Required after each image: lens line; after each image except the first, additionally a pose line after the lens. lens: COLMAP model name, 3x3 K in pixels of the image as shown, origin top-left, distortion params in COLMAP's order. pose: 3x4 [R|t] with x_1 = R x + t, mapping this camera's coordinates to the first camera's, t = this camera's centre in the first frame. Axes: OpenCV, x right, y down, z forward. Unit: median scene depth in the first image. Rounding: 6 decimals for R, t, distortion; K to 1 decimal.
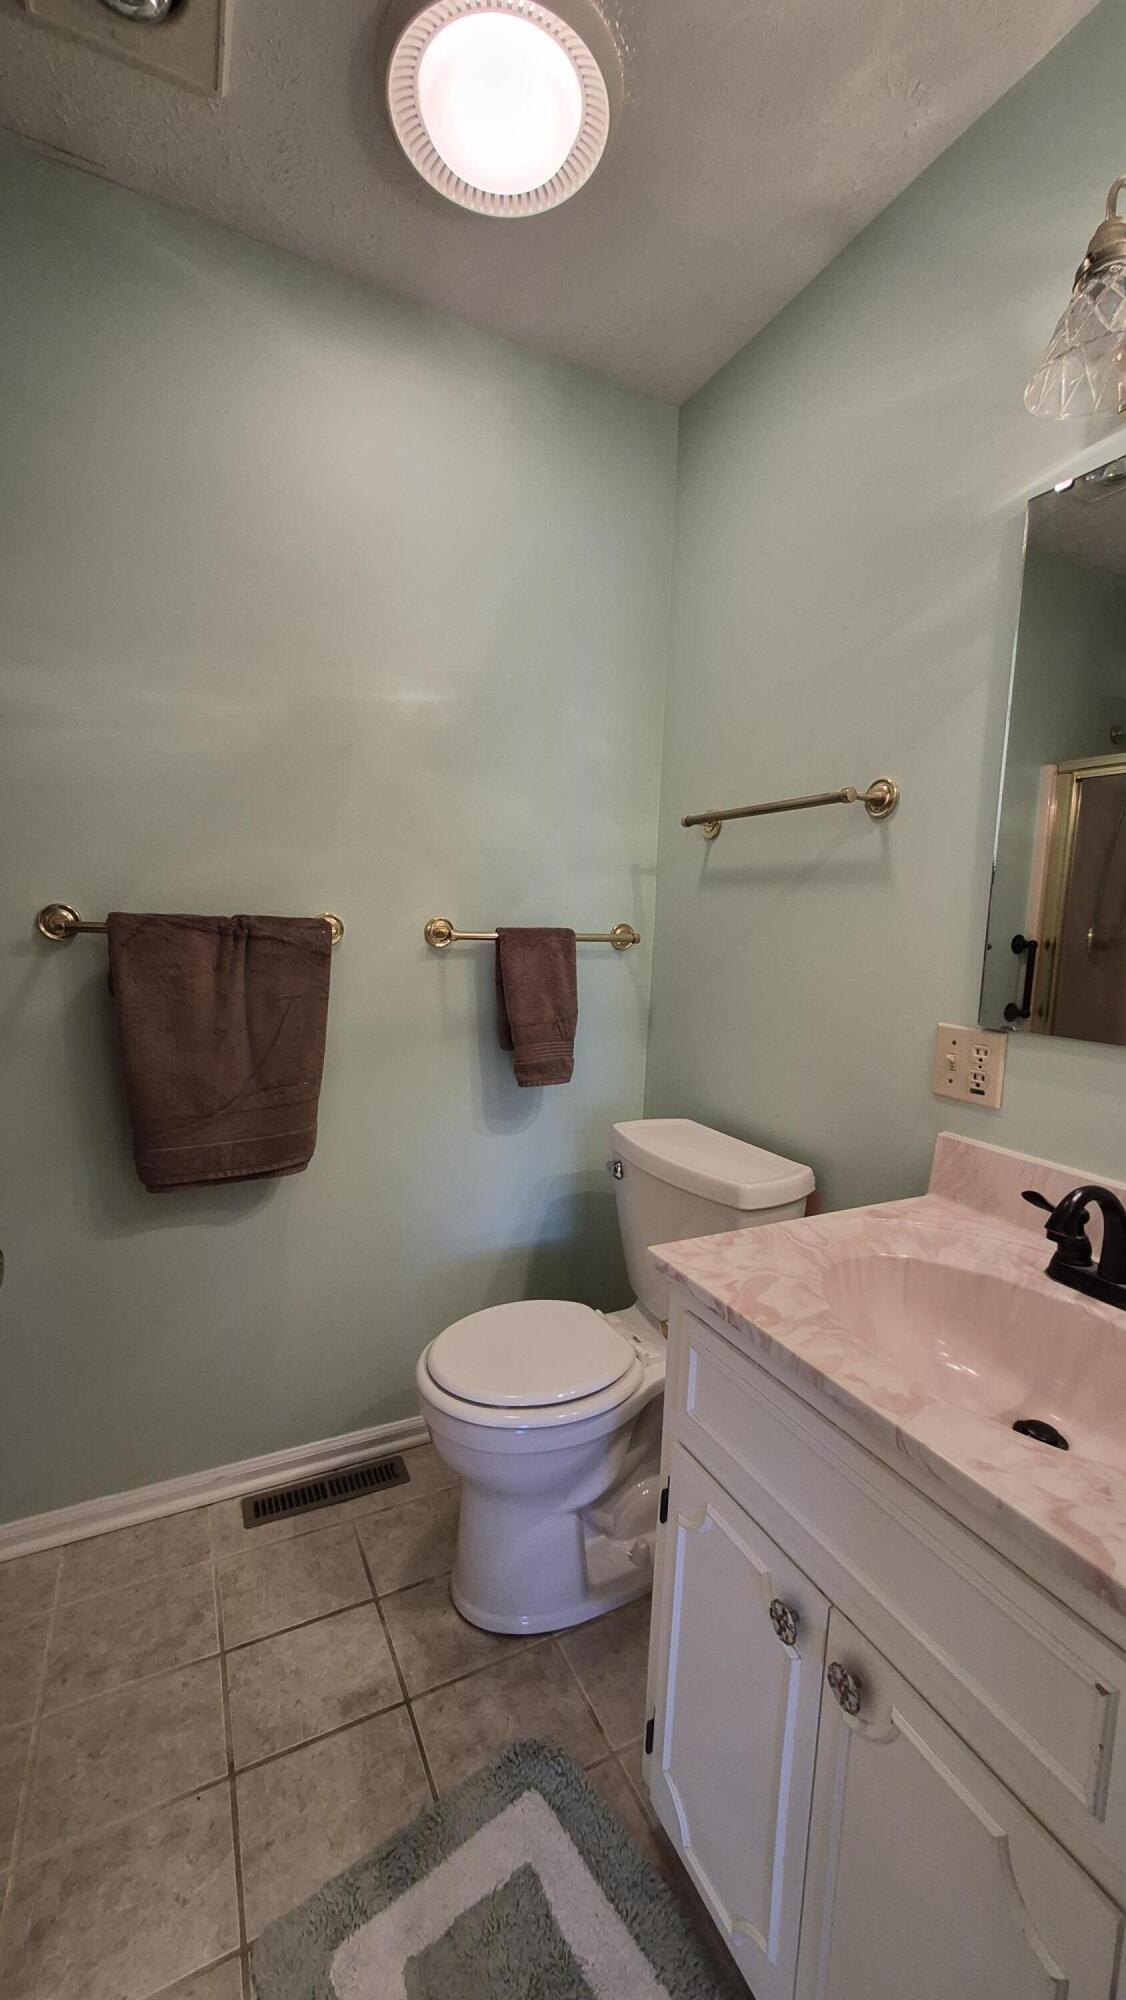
lens RADIAL K [[786.6, 0, 563.0], [0, 786.6, 1000.0], [0, 0, 1]] dist [-0.000352, -0.000024]
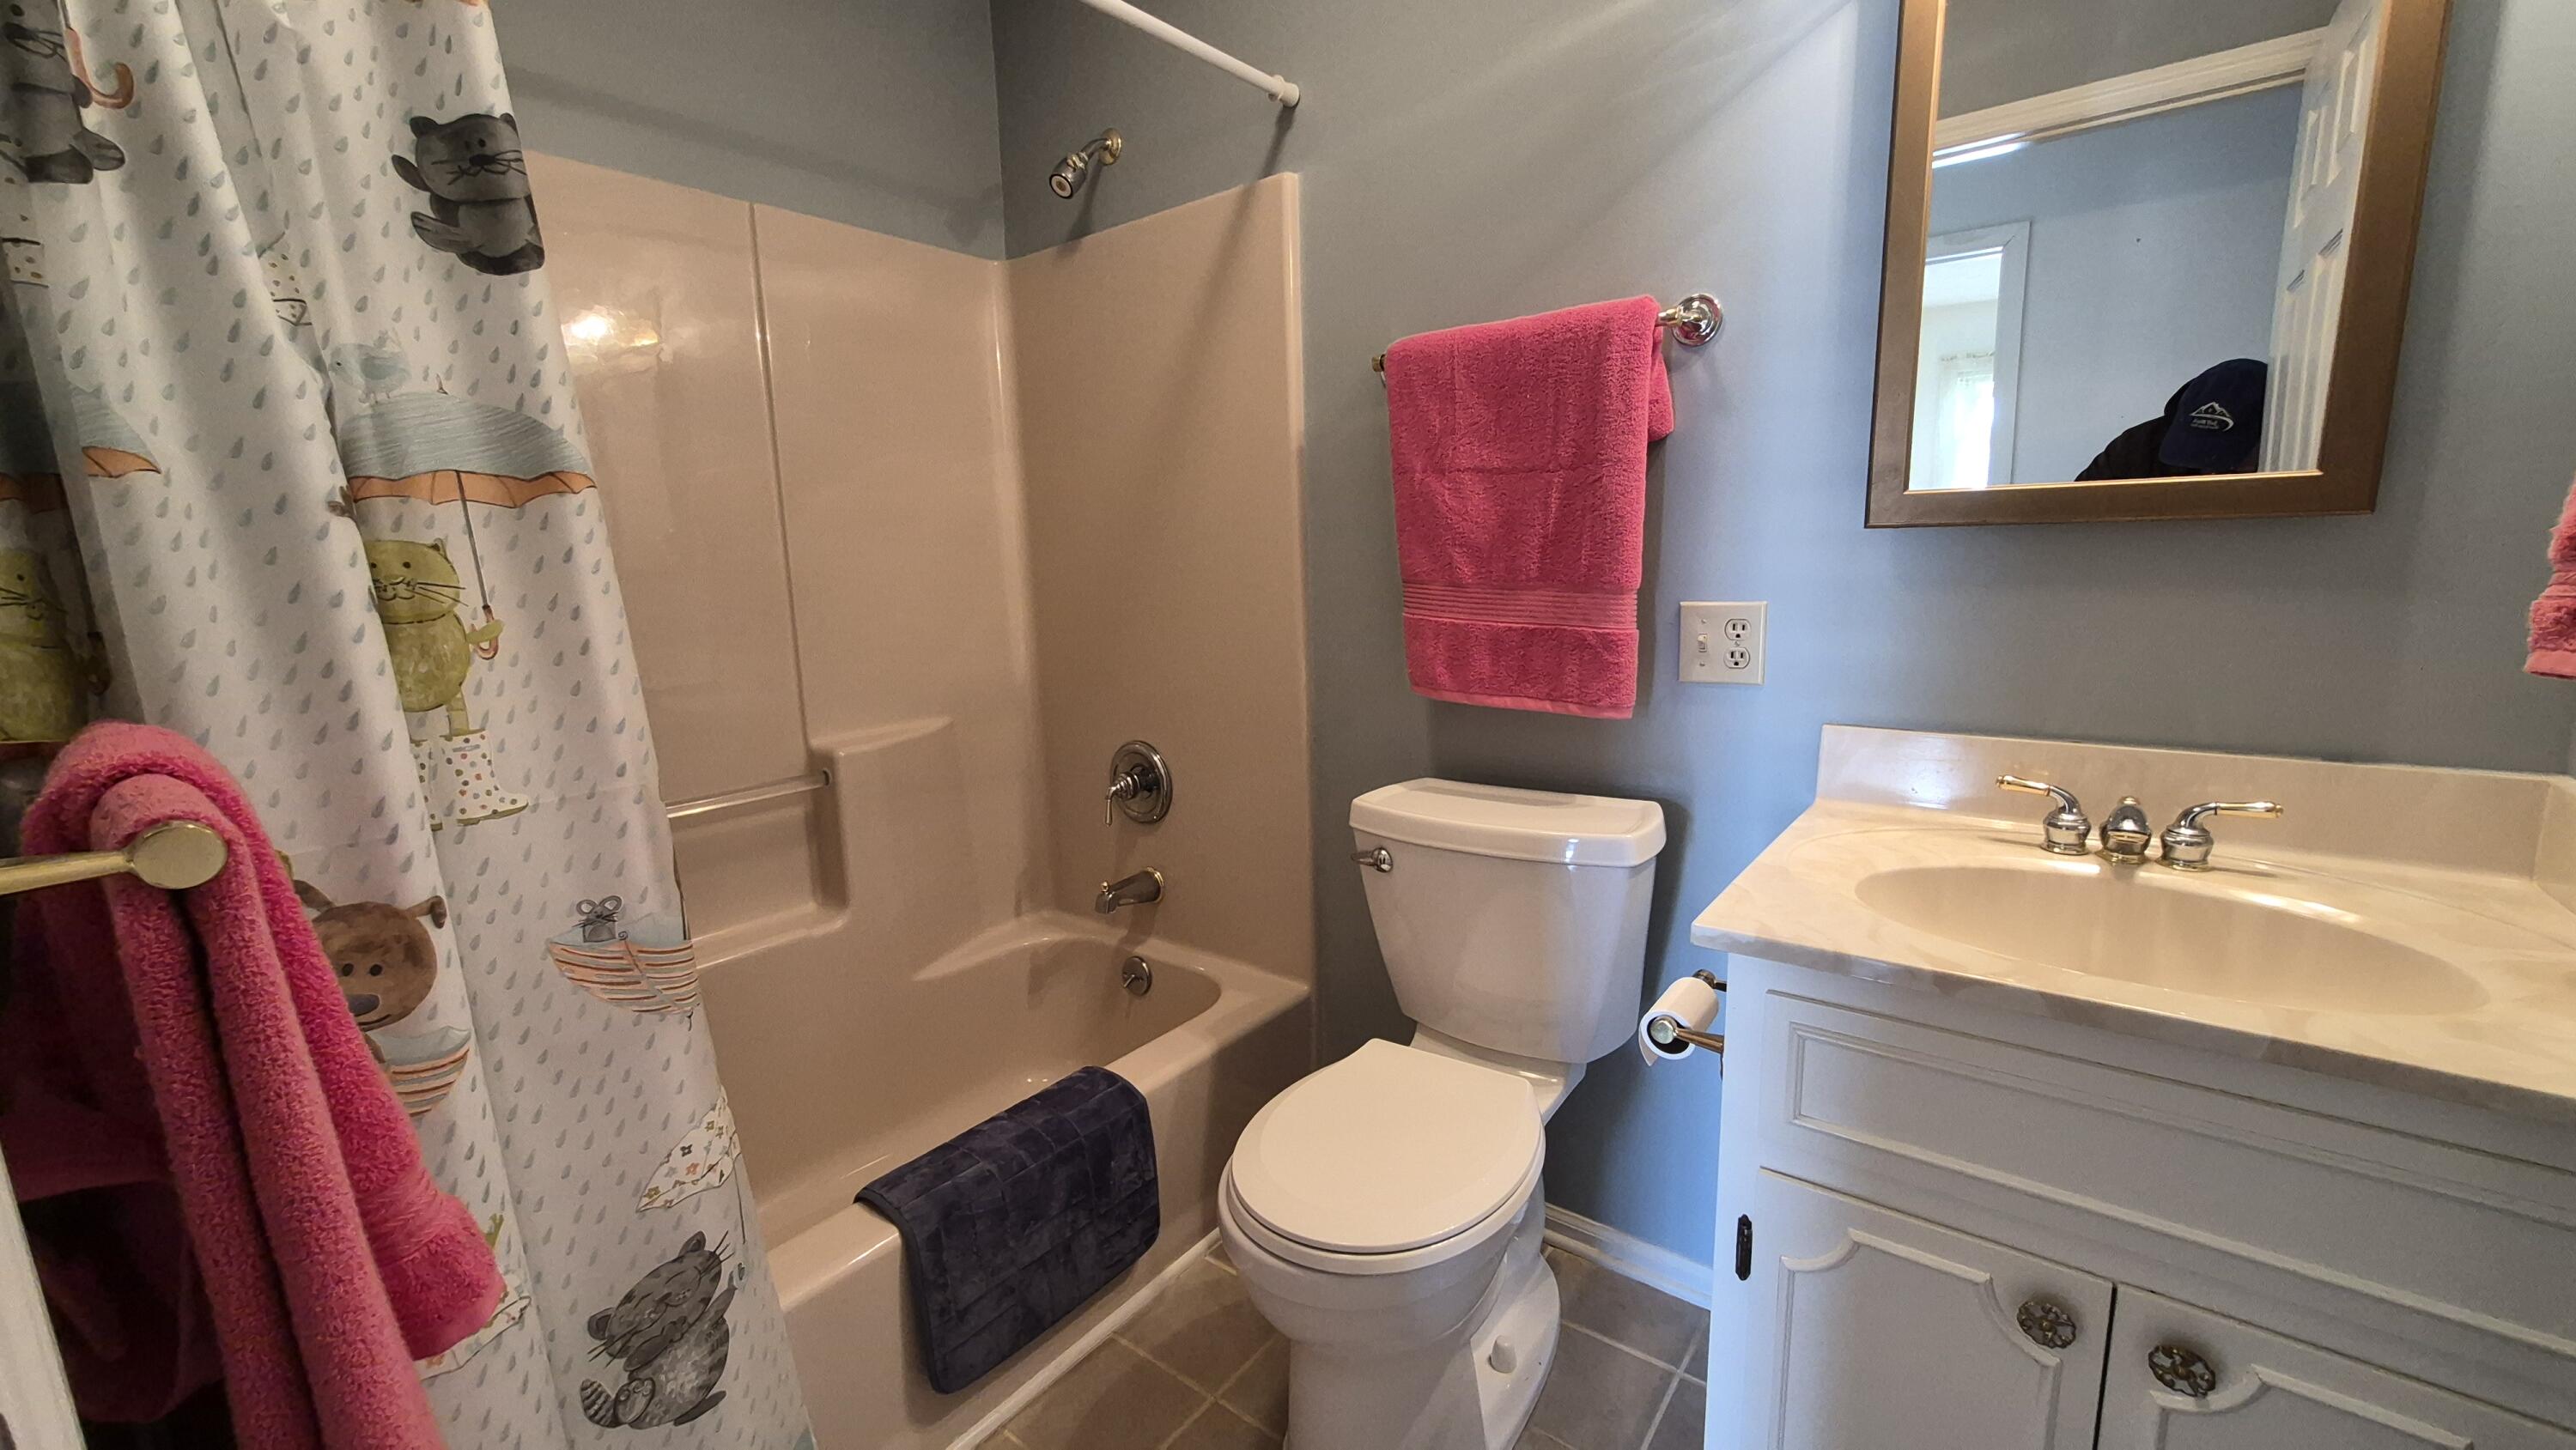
lens RADIAL K [[1013.0, 0, 1301.6], [0, 1013.0, 721.5], [0, 0, 1]] dist [-0.000352, -0.000024]
pose [[0.888699, -0.187788, 0.418269, -0.388514], [0.144291, 0.980472, 0.133621, -0.049551], [-0.435194, -0.058396, 0.898441, 0.219968]]
